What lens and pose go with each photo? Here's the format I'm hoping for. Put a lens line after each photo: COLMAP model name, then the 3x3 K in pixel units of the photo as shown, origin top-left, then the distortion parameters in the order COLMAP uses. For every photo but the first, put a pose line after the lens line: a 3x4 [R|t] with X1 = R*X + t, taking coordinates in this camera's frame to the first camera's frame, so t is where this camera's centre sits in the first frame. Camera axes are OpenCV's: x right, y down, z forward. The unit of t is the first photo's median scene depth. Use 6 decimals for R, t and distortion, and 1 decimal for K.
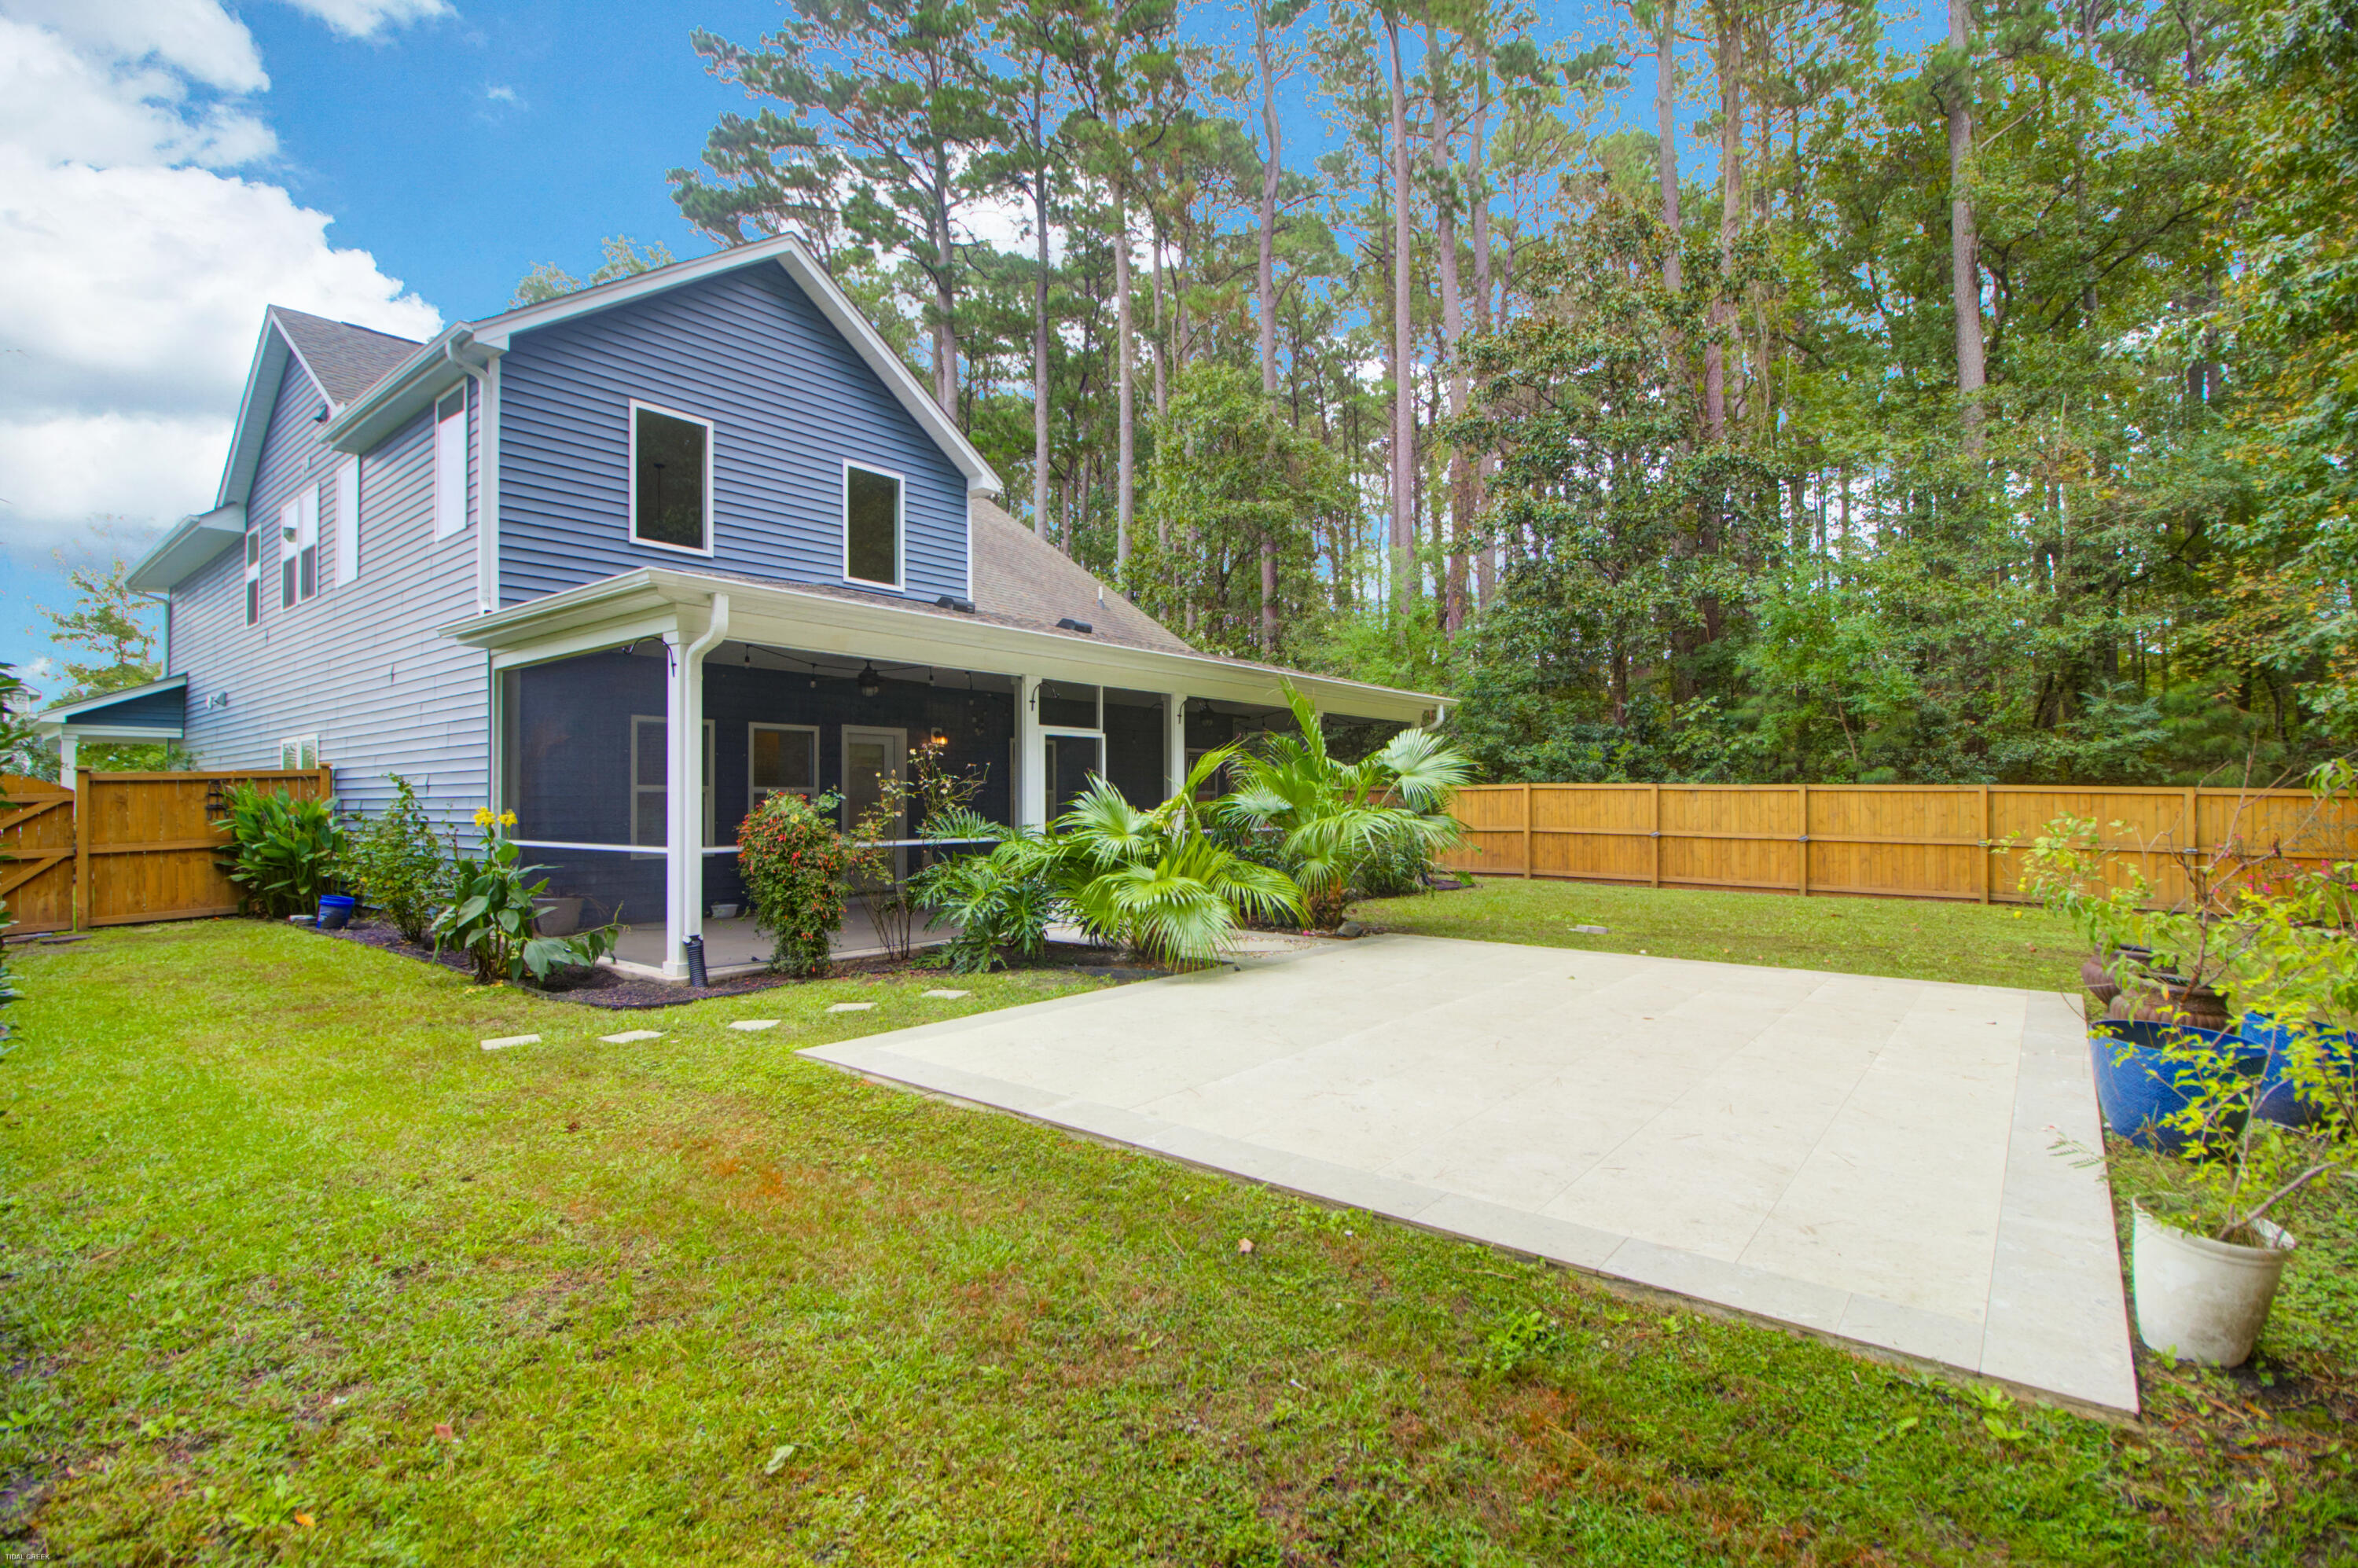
lens RADIAL K [[1088.6, 0, 1179.0], [0, 1088.6, 784.0], [0, 0, 1]] dist [-0.001211, -0.015189]
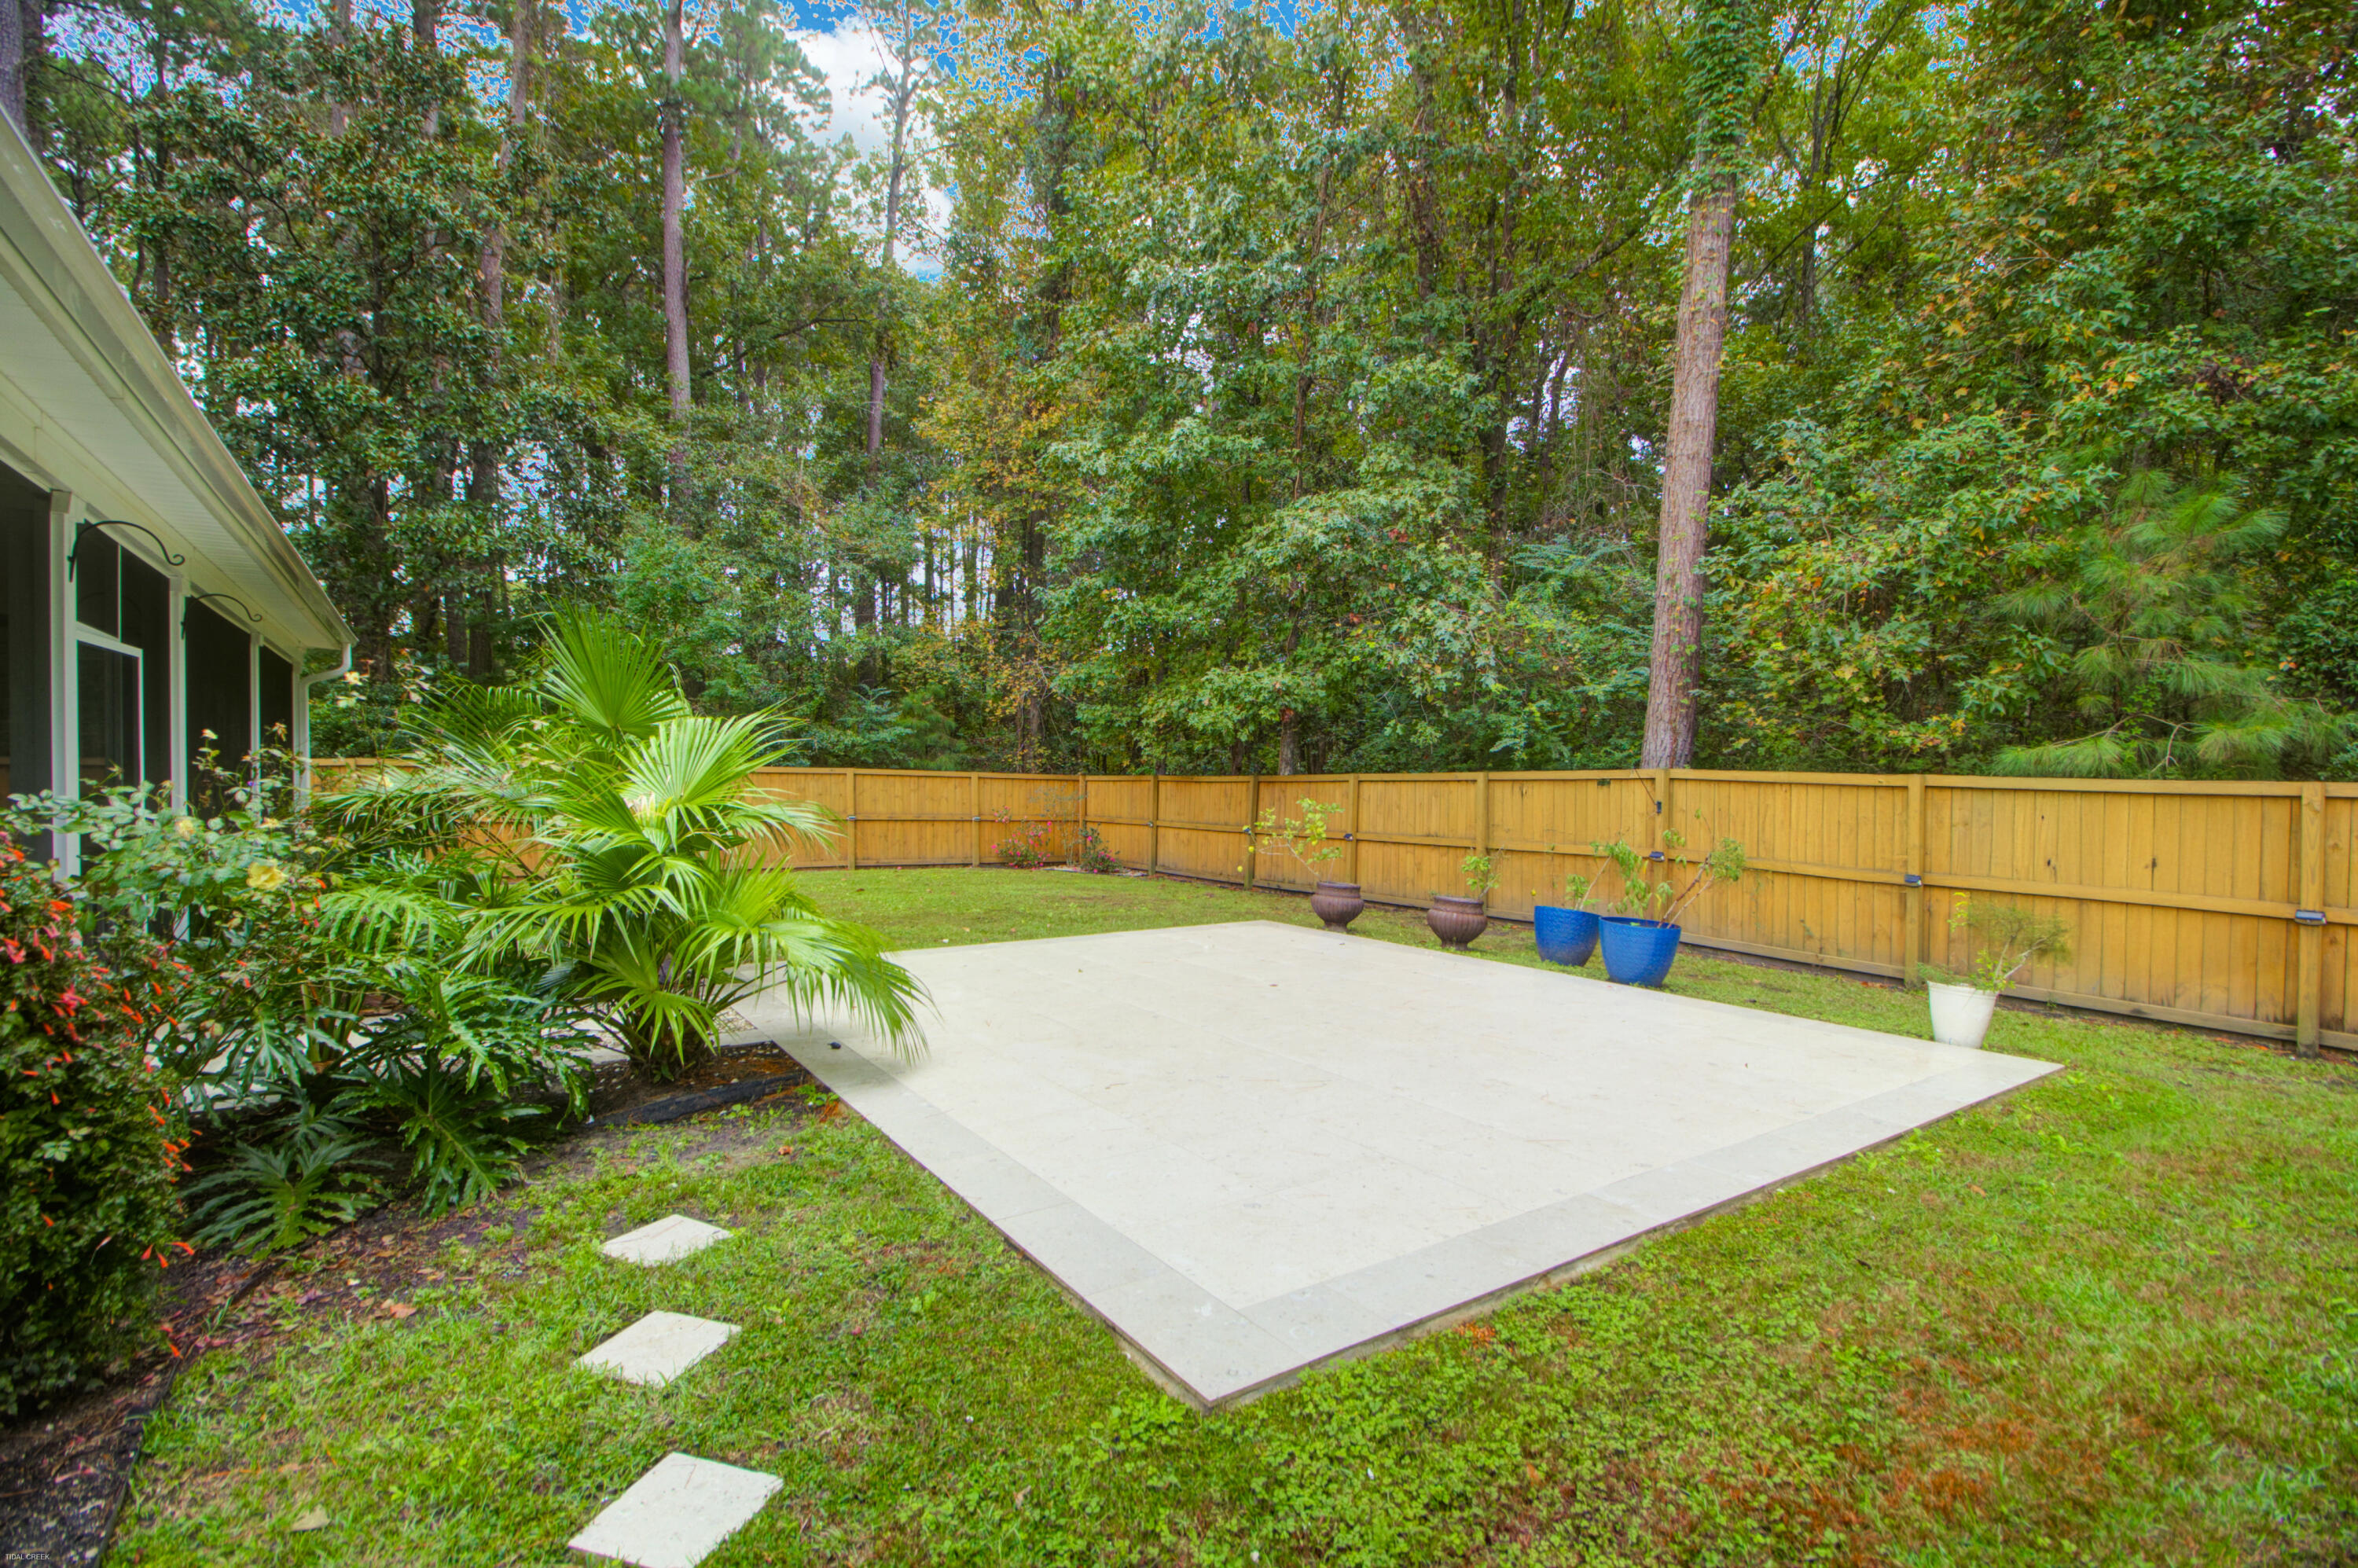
lens RADIAL K [[1088.6, 0, 1179.0], [0, 1088.6, 784.0], [0, 0, 1]] dist [-0.001211, -0.015189]
pose [[0.289461, -0.006700, 0.957167, -0.844088], [-0.015301, 0.999815, 0.011626, -0.004831], [-0.957068, -0.018011, 0.289305, 0.978791]]
